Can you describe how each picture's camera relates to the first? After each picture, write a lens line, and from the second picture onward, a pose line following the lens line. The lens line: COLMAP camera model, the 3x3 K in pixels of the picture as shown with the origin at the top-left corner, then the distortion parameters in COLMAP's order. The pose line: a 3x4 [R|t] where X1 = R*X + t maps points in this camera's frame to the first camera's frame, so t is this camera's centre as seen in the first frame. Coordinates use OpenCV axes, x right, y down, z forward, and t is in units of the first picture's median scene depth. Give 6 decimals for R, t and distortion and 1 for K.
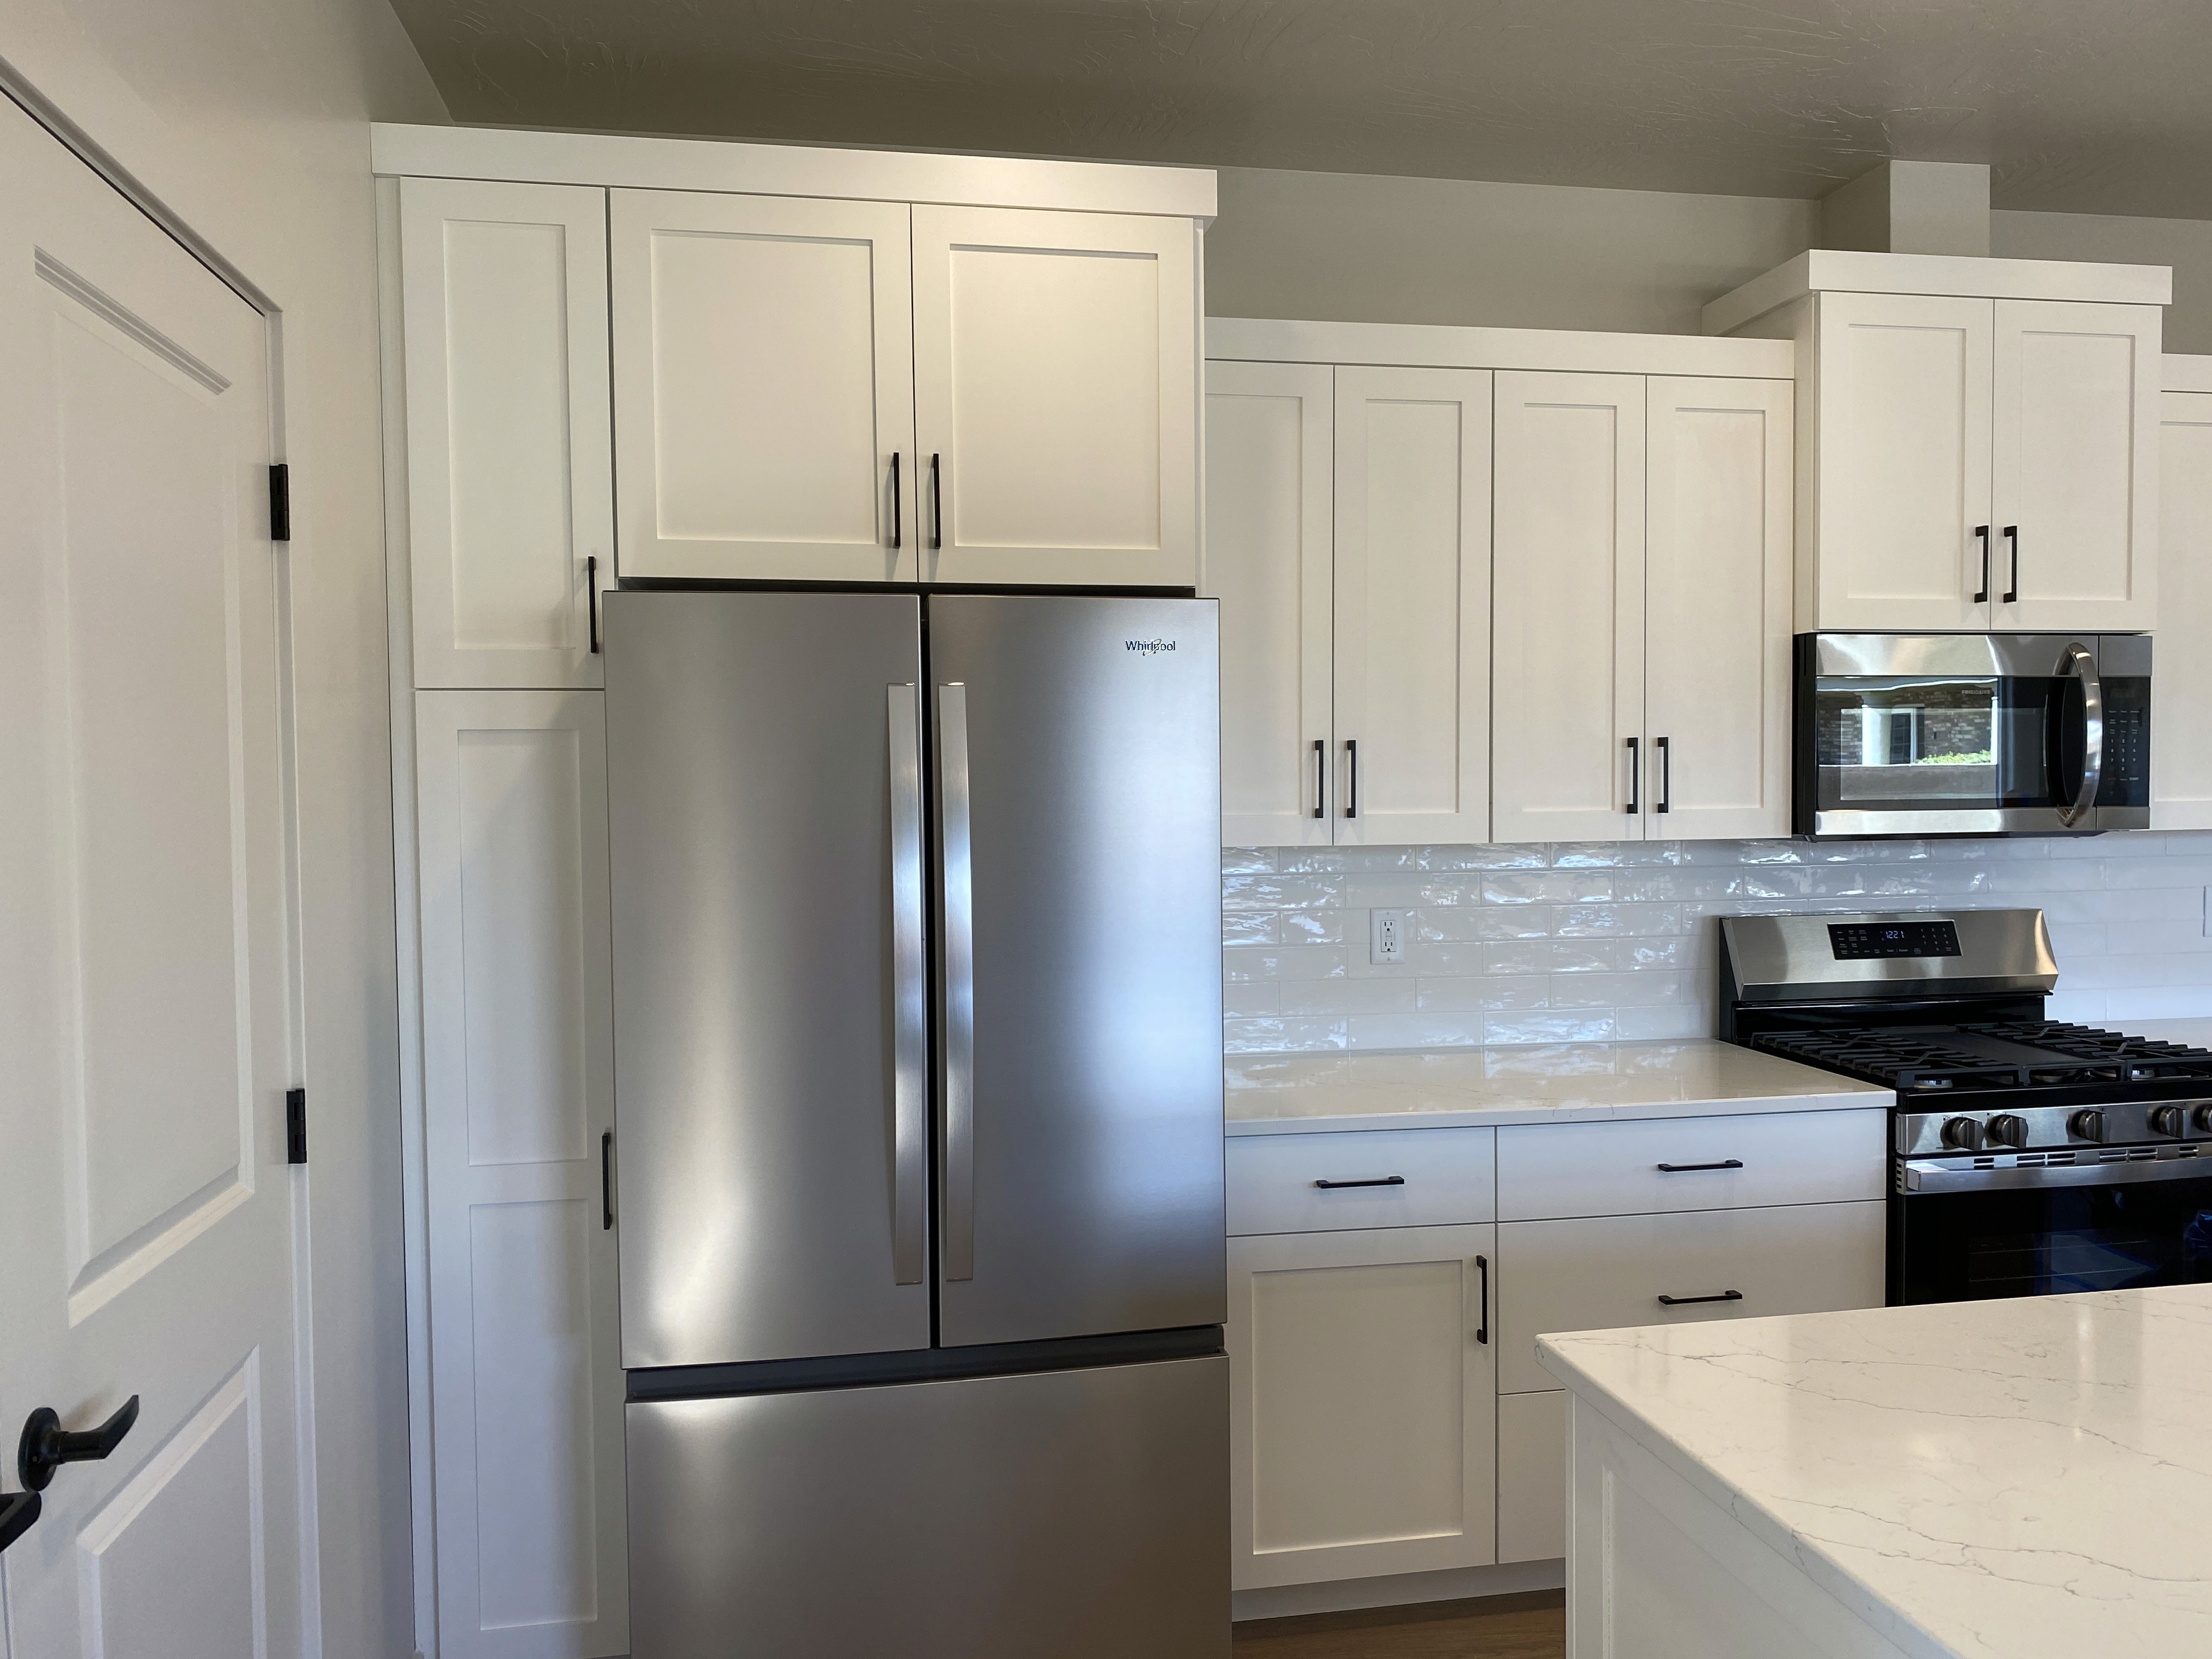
lens RADIAL K [[1652.3, 0, 1112.6], [0, 1652.3, 827.3], [0, 0, 1]] dist [0.022753, -0.000499]
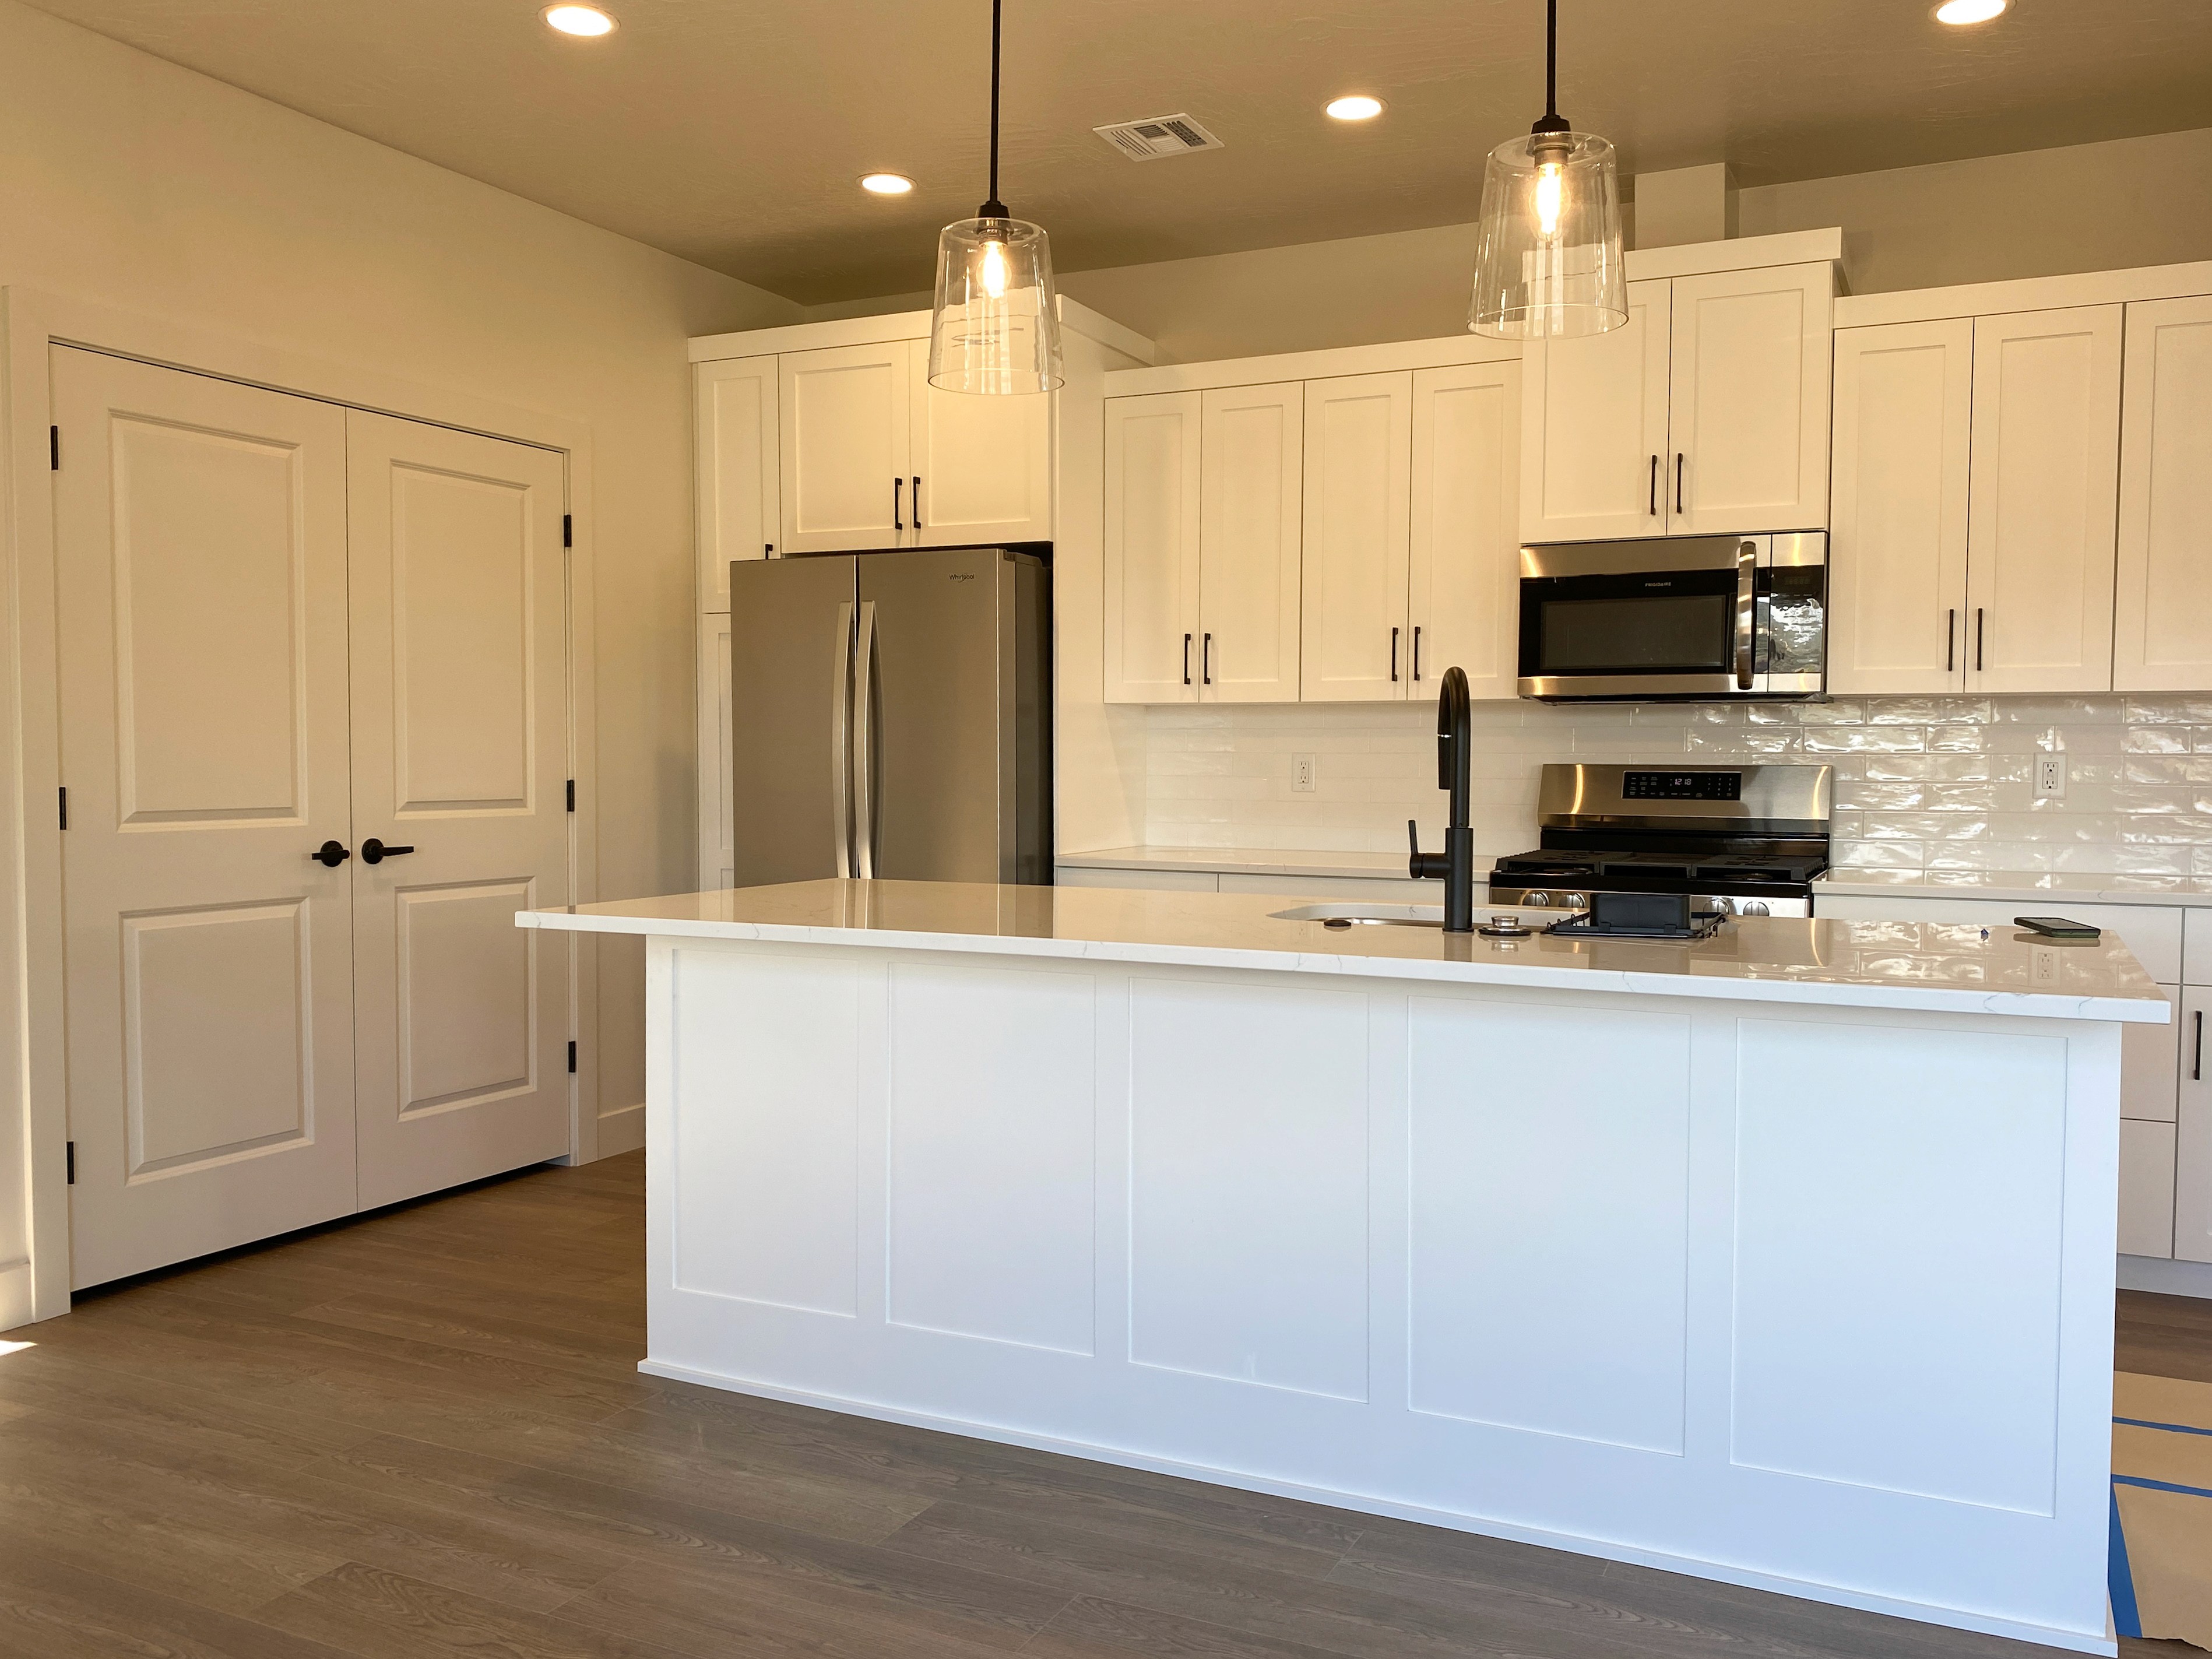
lens RADIAL K [[1849.8, 0, 1113.6], [0, 1849.8, 835.0], [0, 0, 1]] dist [0.057192, -0.015180]
pose [[0.810175, 0.033985, -0.585202, 1.254830], [-0.031274, 0.999402, 0.014743, 0.129239], [0.585353, 0.006357, 0.810754, -0.514606]]
